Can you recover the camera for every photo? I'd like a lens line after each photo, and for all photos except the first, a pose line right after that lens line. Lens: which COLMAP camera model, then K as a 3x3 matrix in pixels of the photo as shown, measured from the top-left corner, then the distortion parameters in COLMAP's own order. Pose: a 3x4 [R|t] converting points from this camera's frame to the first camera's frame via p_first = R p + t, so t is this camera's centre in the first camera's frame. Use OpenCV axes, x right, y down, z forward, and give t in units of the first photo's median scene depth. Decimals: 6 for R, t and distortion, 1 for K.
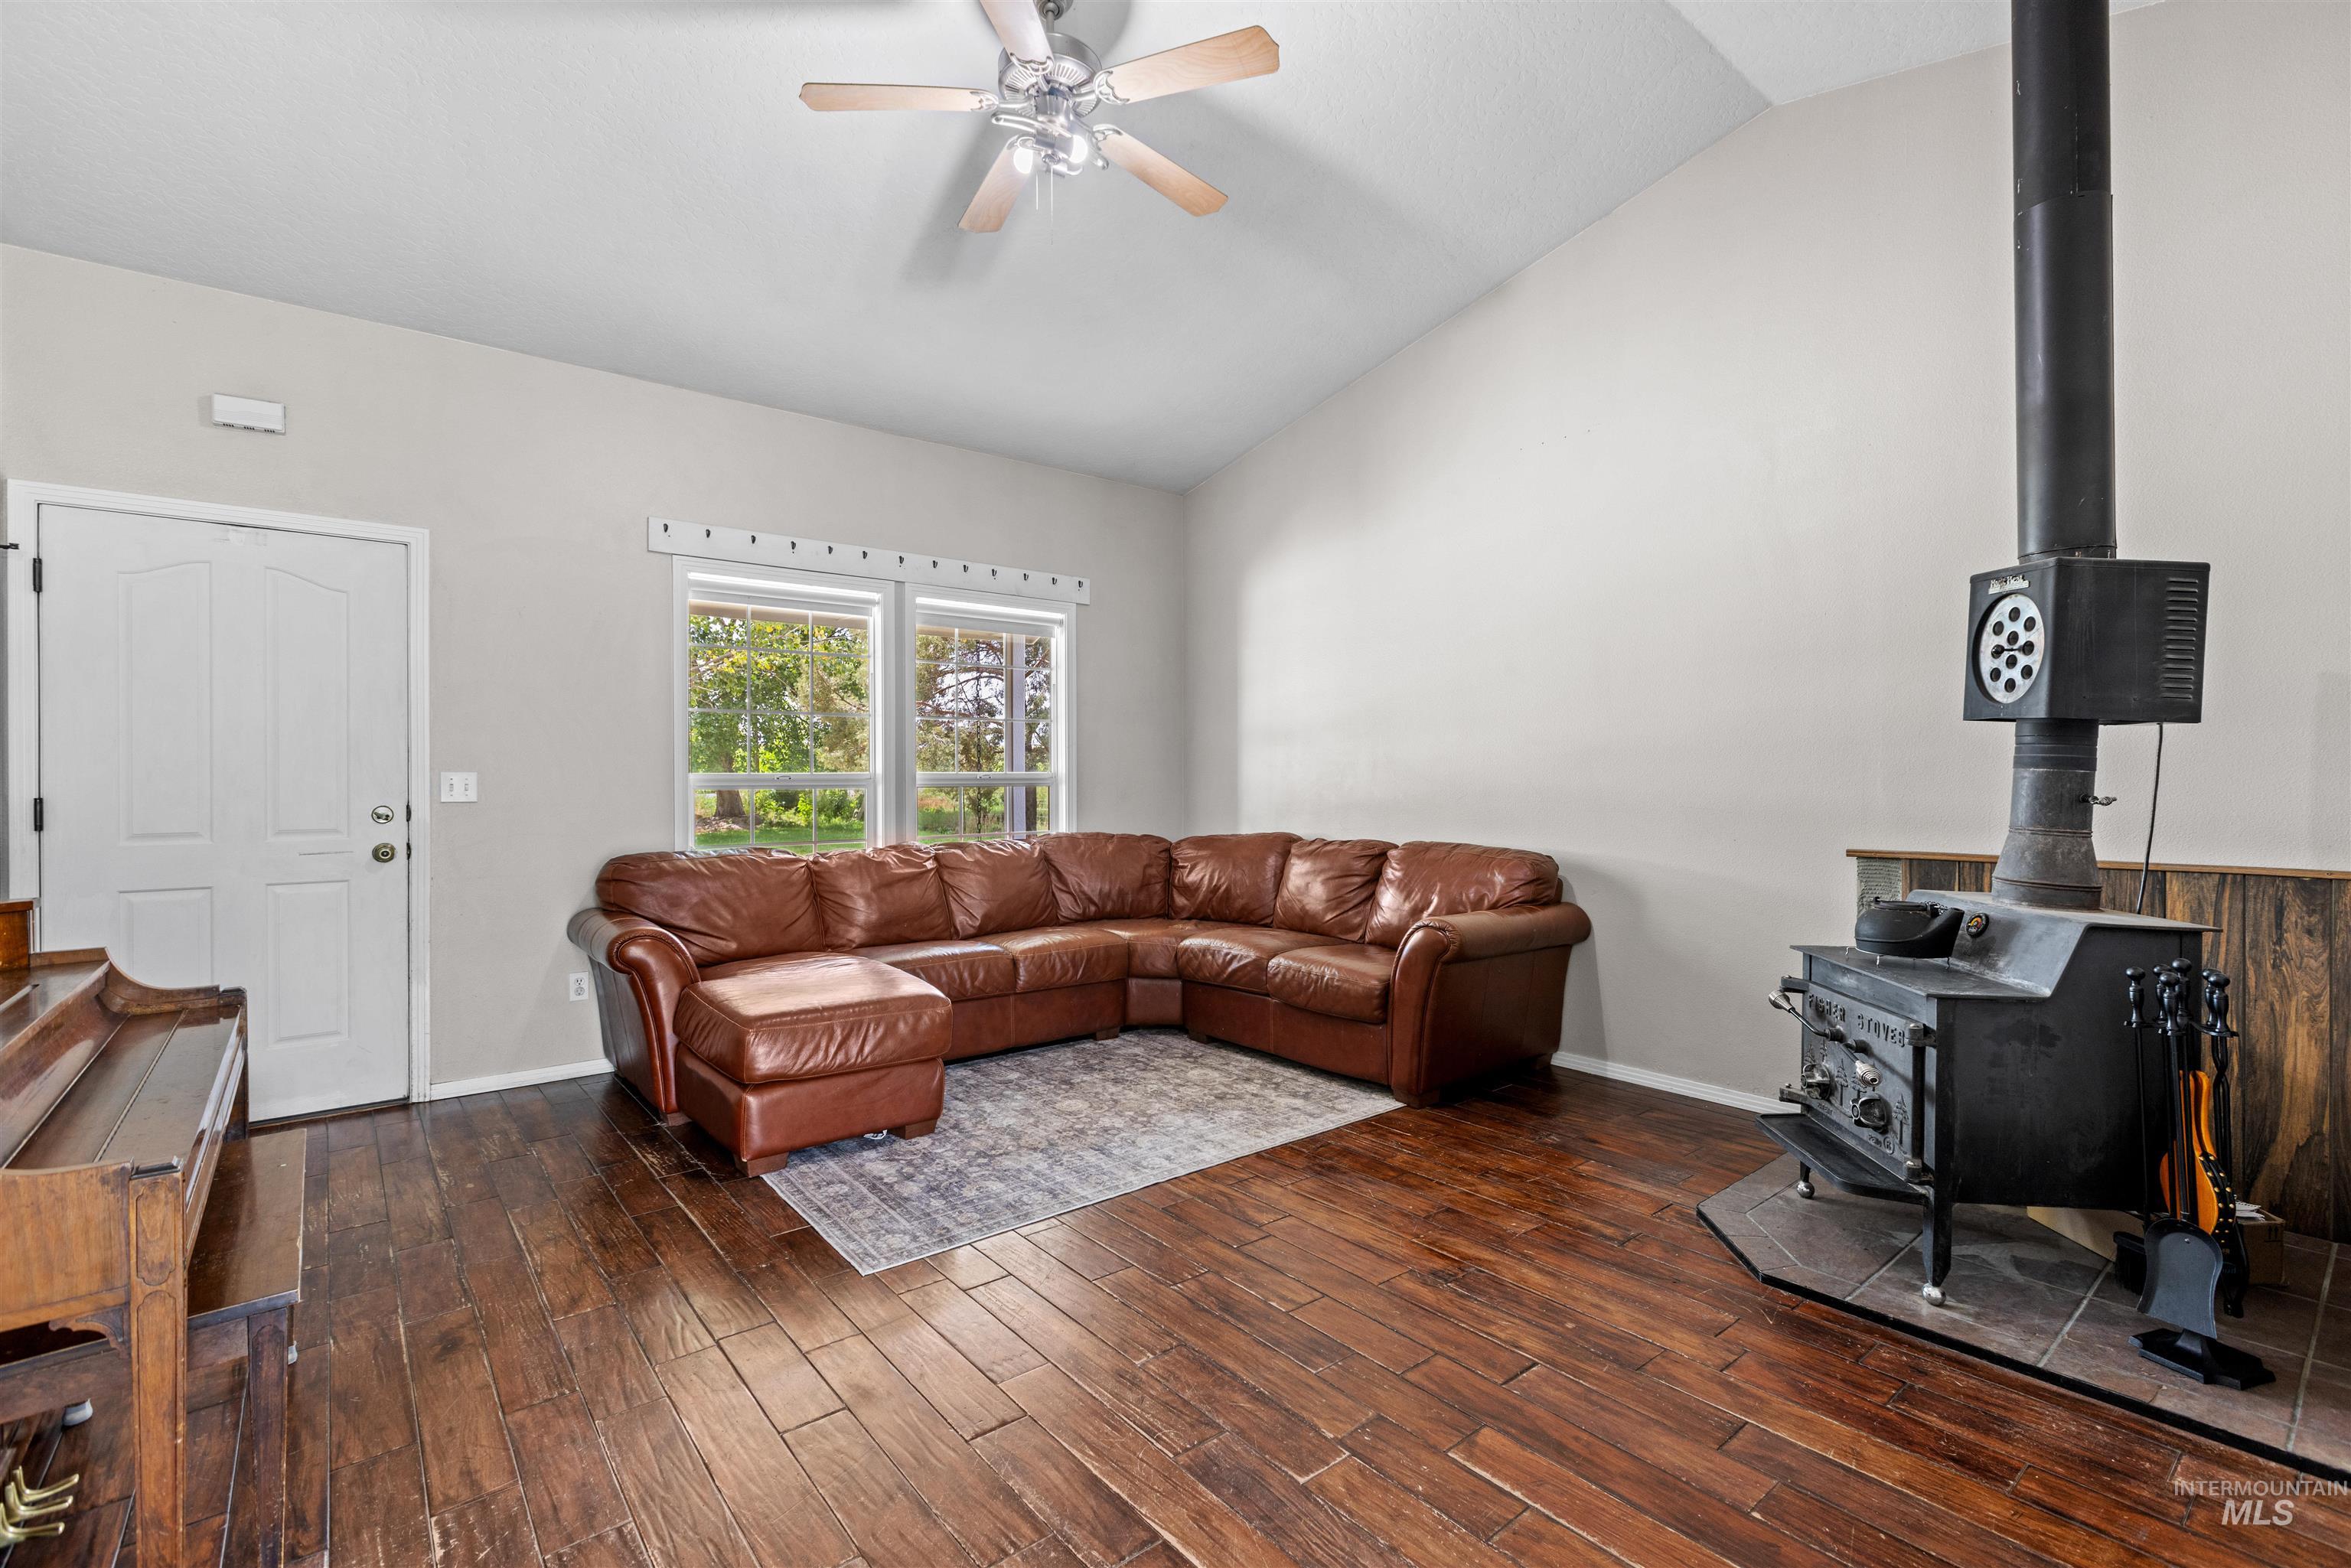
lens RADIAL K [[1042.8, 0, 1177.1], [0, 1042.8, 768.7], [0, 0, 1]] dist [-0.000240, -0.000053]
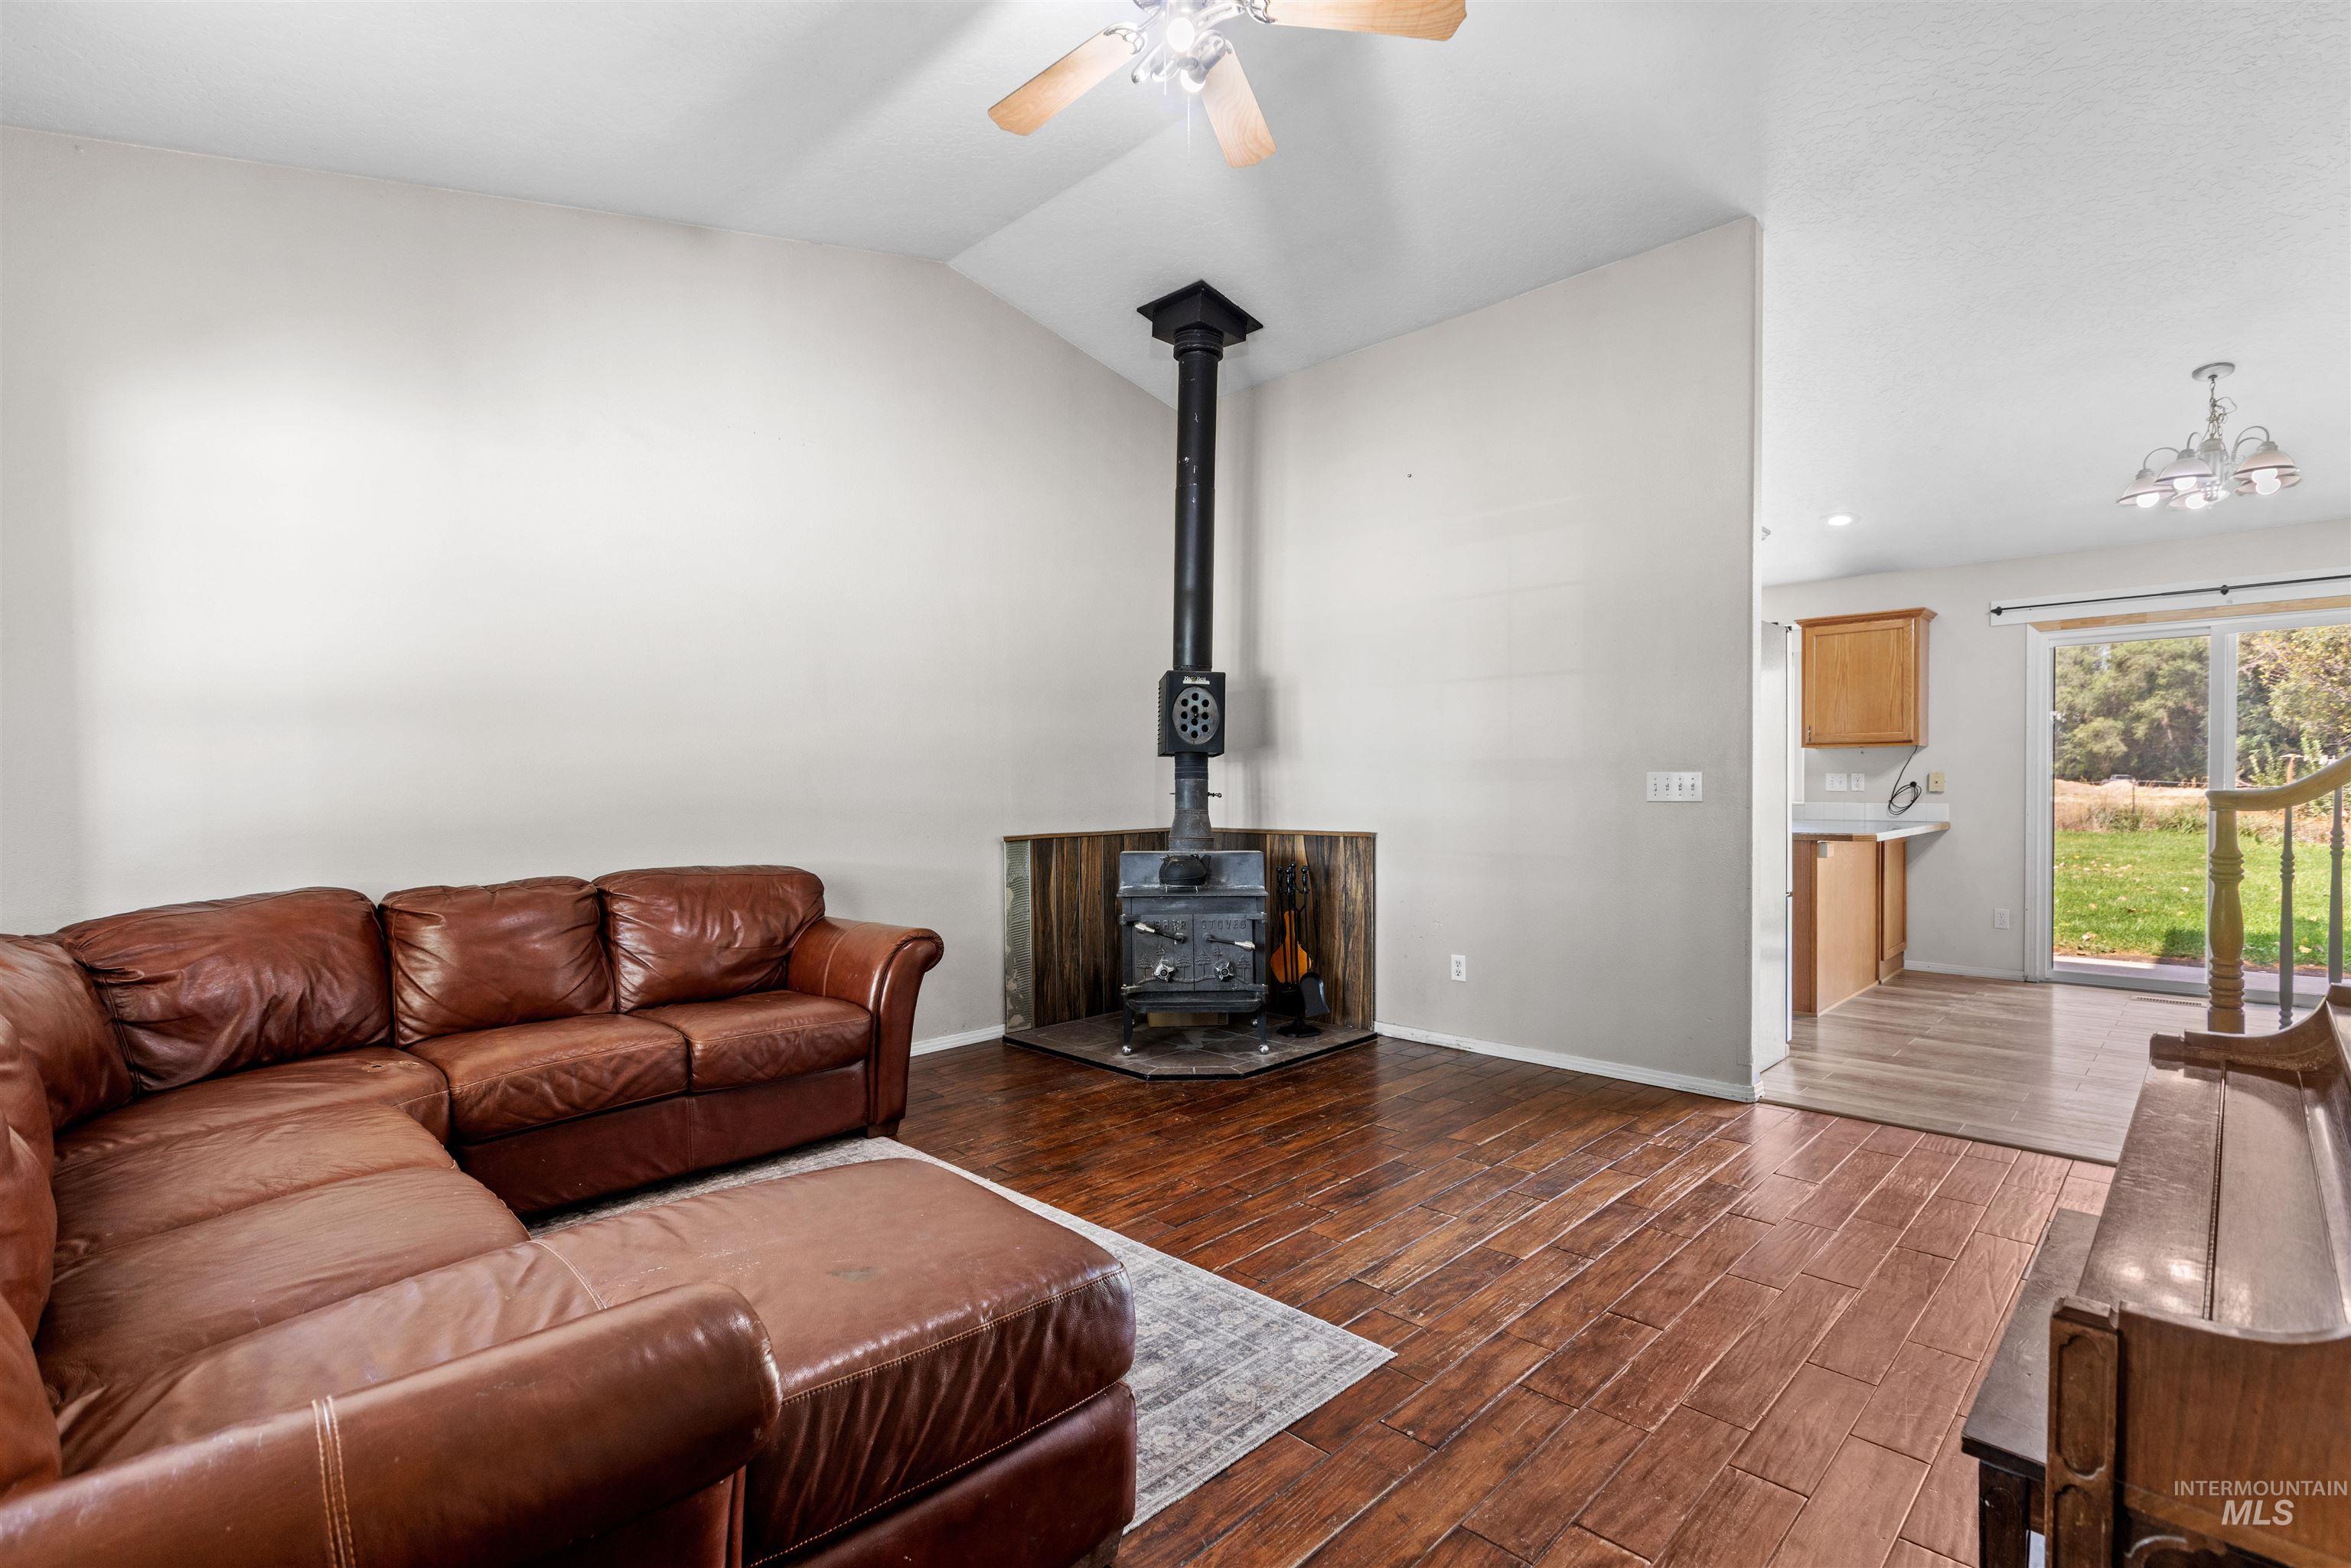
lens RADIAL K [[1093.7, 0, 1176.7], [0, 1093.7, 793.0], [0, 0, 1]] dist [0.000774, 0.000060]
pose [[-0.108815, -0.006498, 0.994041, -1.131468], [0.001995, 0.999975, 0.006755, 0.011989], [-0.994060, 0.002718, -0.108799, 1.224781]]
